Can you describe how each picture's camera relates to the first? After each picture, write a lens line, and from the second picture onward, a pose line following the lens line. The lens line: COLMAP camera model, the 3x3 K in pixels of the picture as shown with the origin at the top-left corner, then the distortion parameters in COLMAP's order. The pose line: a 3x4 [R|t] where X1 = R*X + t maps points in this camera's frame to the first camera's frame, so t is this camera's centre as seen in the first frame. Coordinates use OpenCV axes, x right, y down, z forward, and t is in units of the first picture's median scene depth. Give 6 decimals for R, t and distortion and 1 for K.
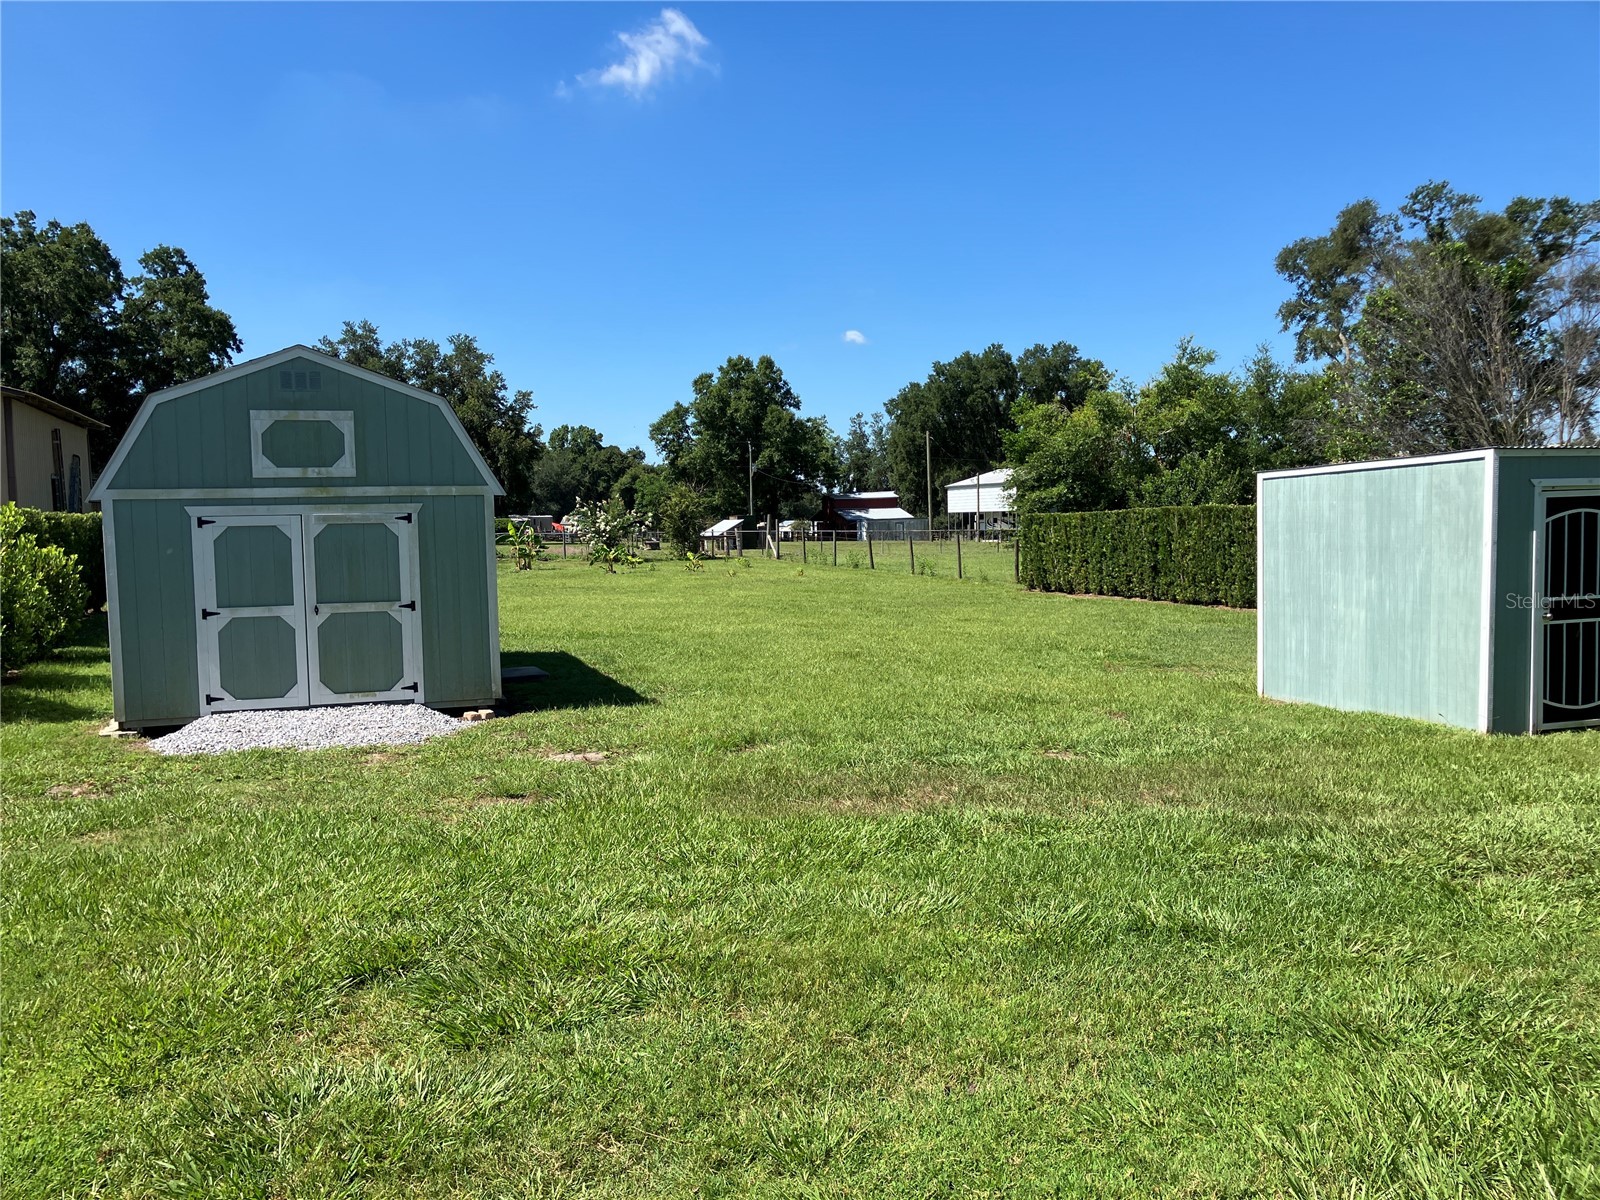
lens RADIAL K [[1330.4, 0, 799.1], [0, 1330.4, 560.7], [0, 0, 1]] dist [0.188598, -0.631515]
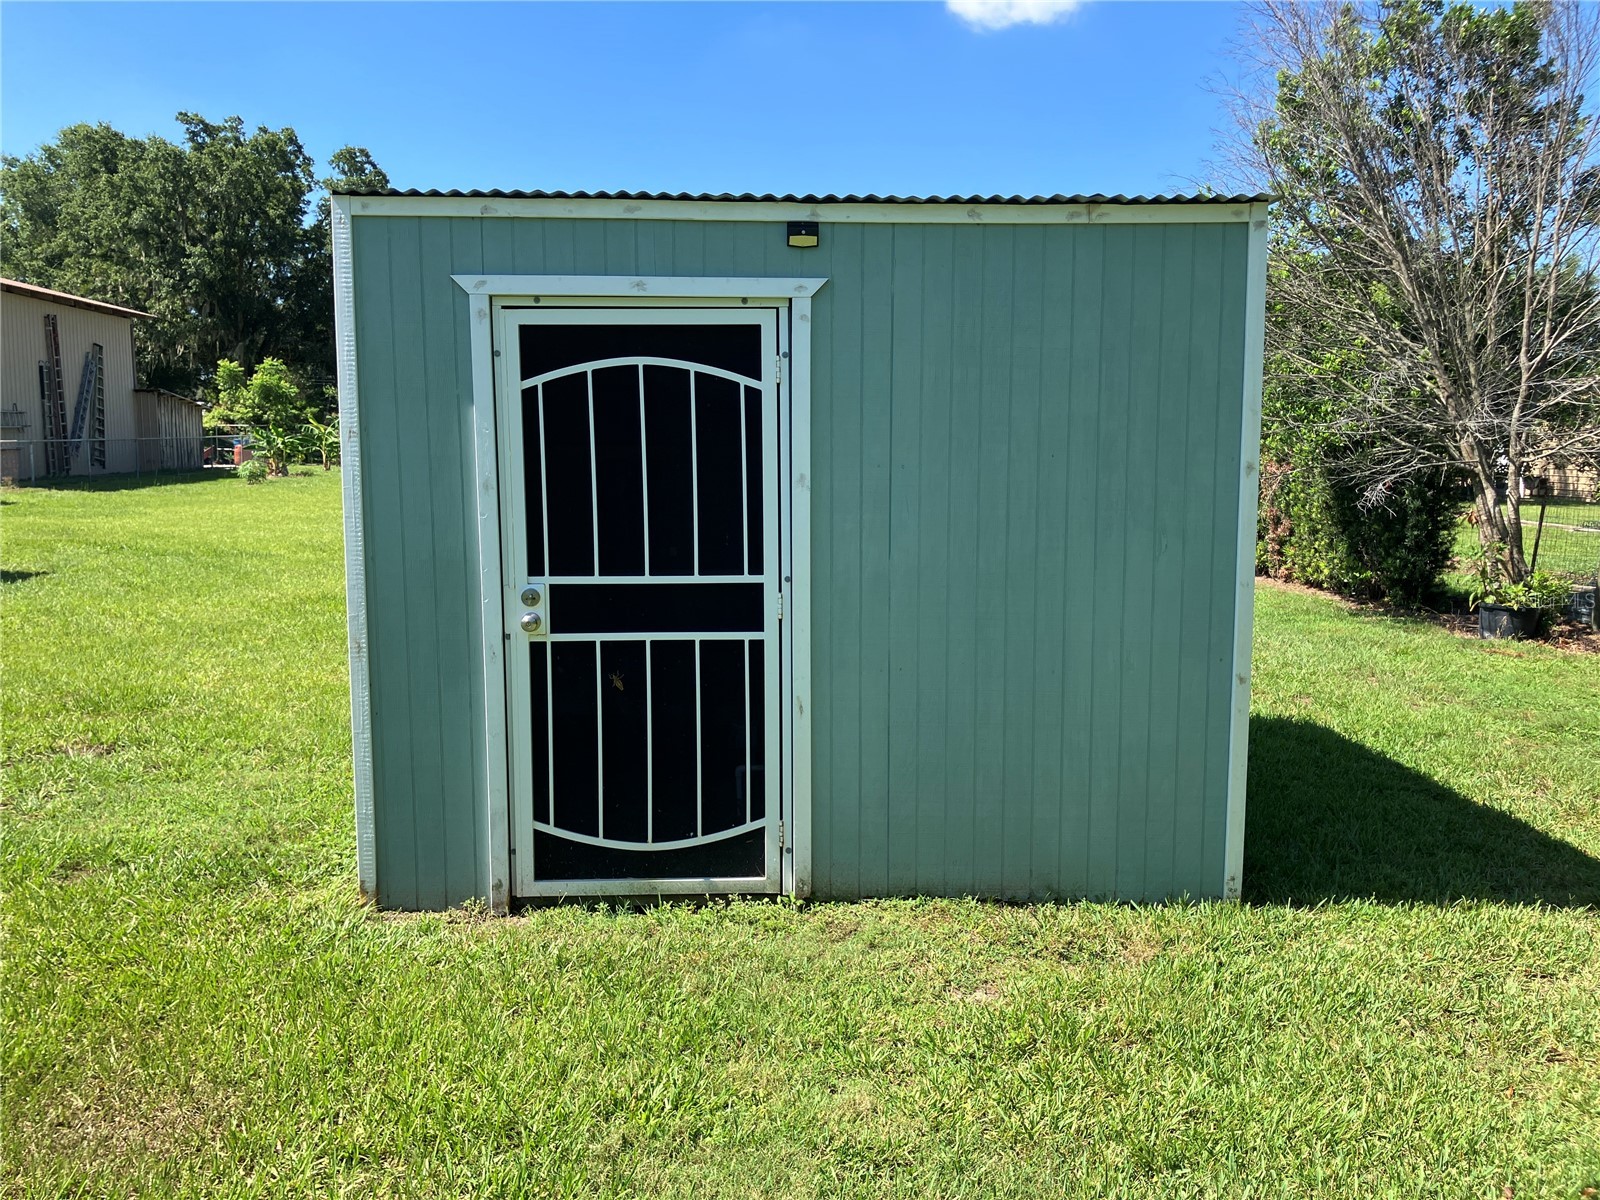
lens RADIAL K [[1316.8, 0, 835.9], [0, 1316.8, 558.4], [0, 0, 1]] dist [0.007281, 0.002800]
pose [[0.973707, 0.042895, -0.223728, 0.066277], [-0.028896, 0.997436, 0.065474, -0.000581], [0.225963, -0.057288, 0.972450, 0.056142]]
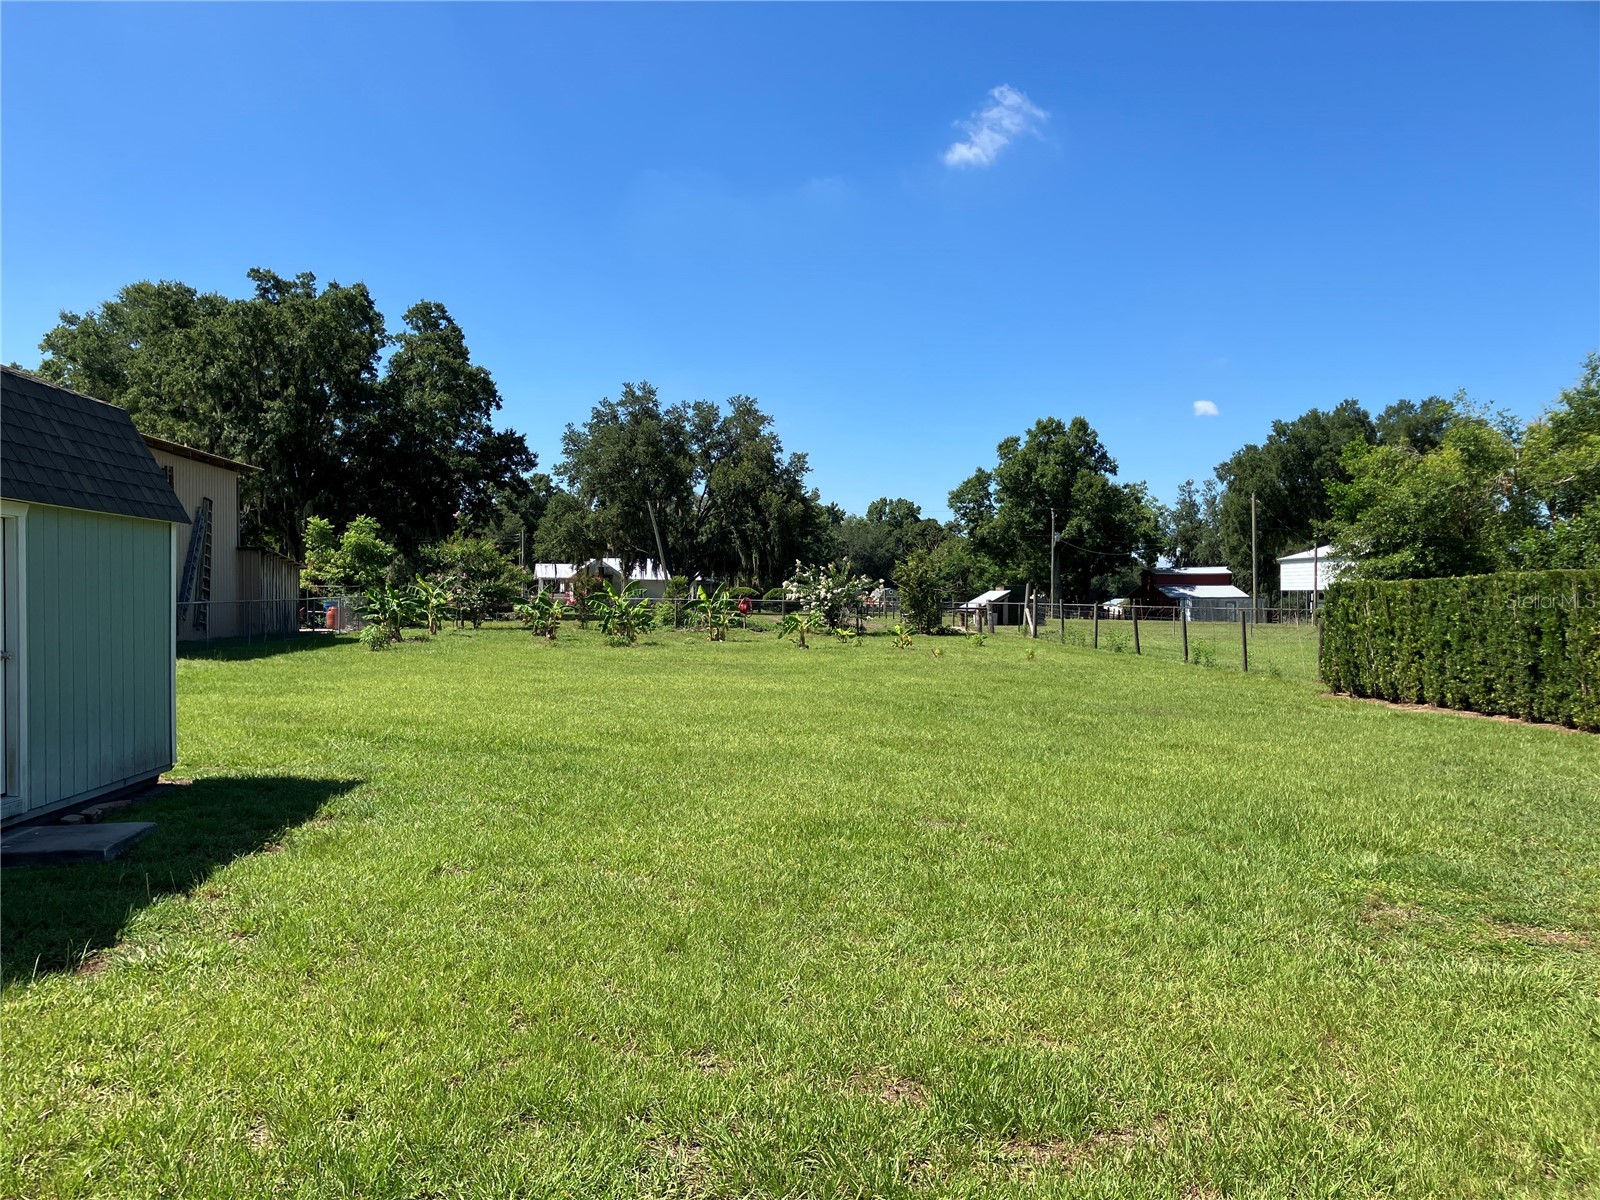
lens RADIAL K [[1328.3, 0, 790.0], [0, 1328.3, 576.9], [0, 0, 1]] dist [0.044732, 0.000289]
pose [[0.966155, 0.017759, -0.257350, 0.022171], [-0.029306, 0.998725, -0.041105, -0.000347], [0.256292, 0.047256, 0.965444, 0.074963]]
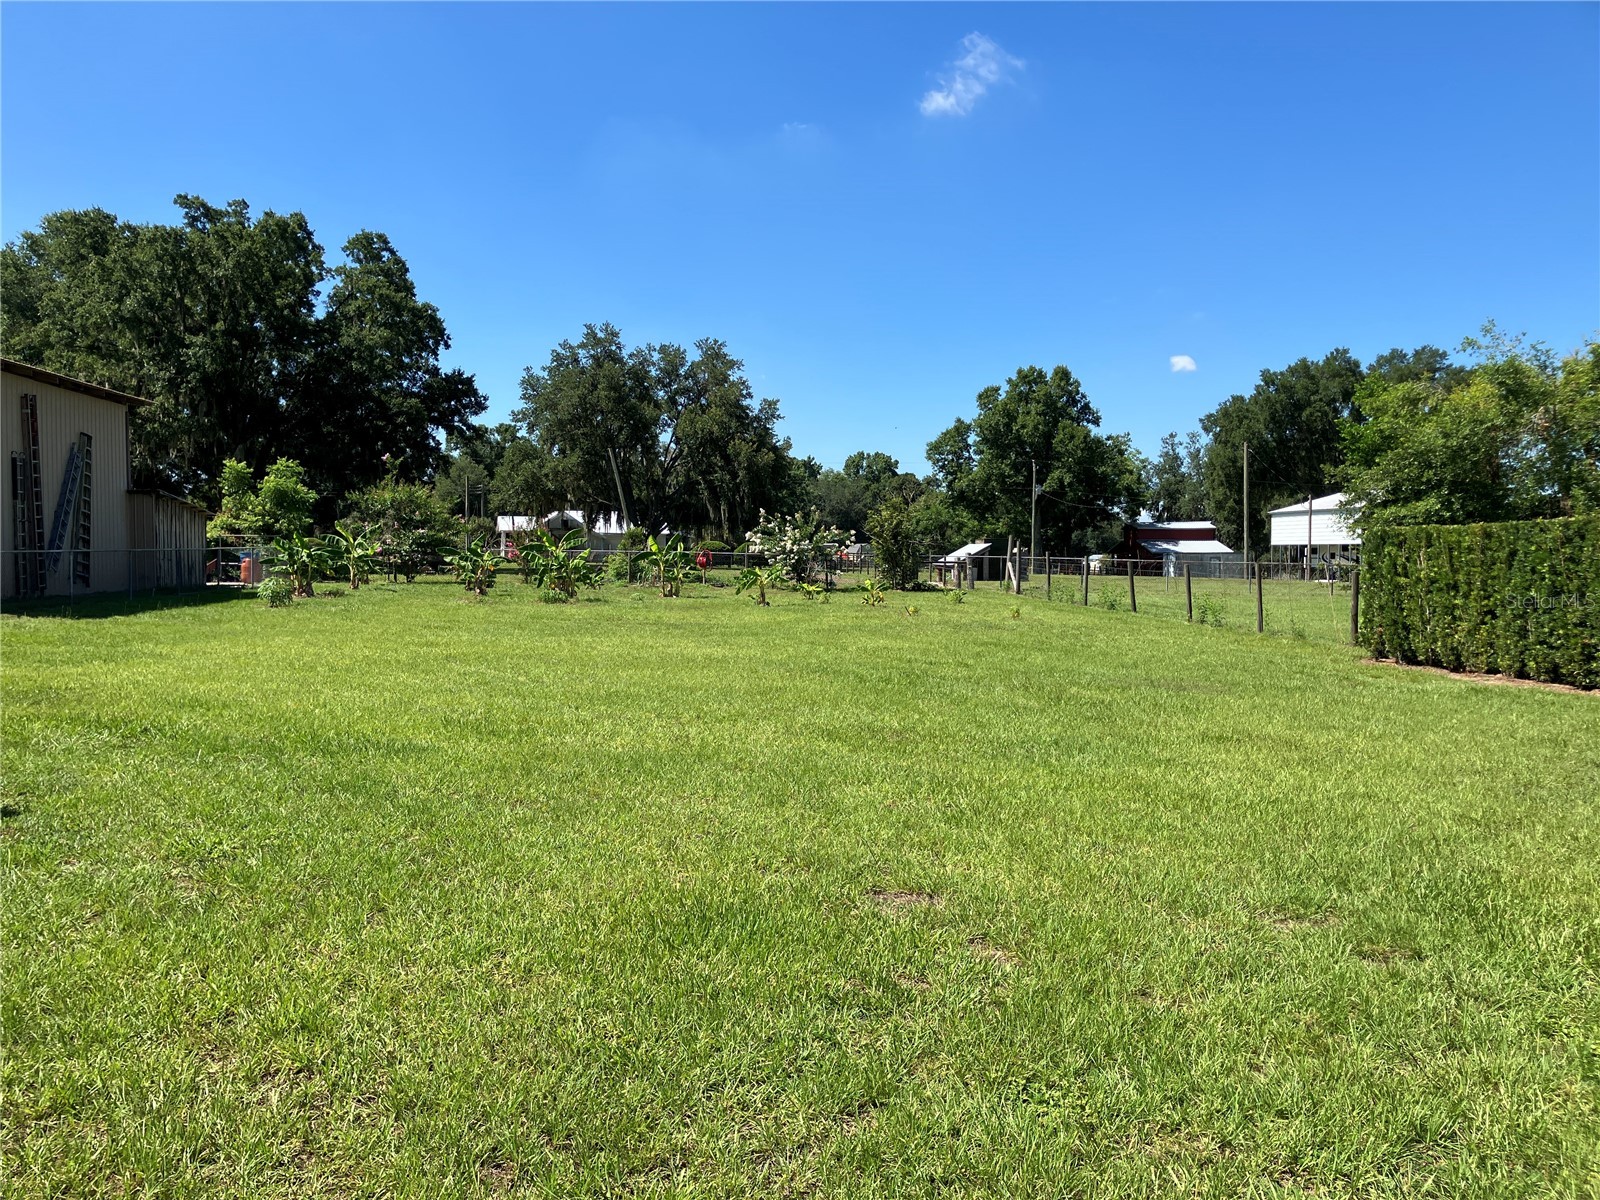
lens RADIAL K [[1328.3, 0, 790.0], [0, 1328.3, 576.9], [0, 0, 1]] dist [0.044732, 0.000289]
pose [[0.970222, 0.028281, -0.240561, 0.018173], [-0.031212, 0.999478, -0.008382, -0.000277], [0.240198, 0.015640, 0.970598, 0.105599]]
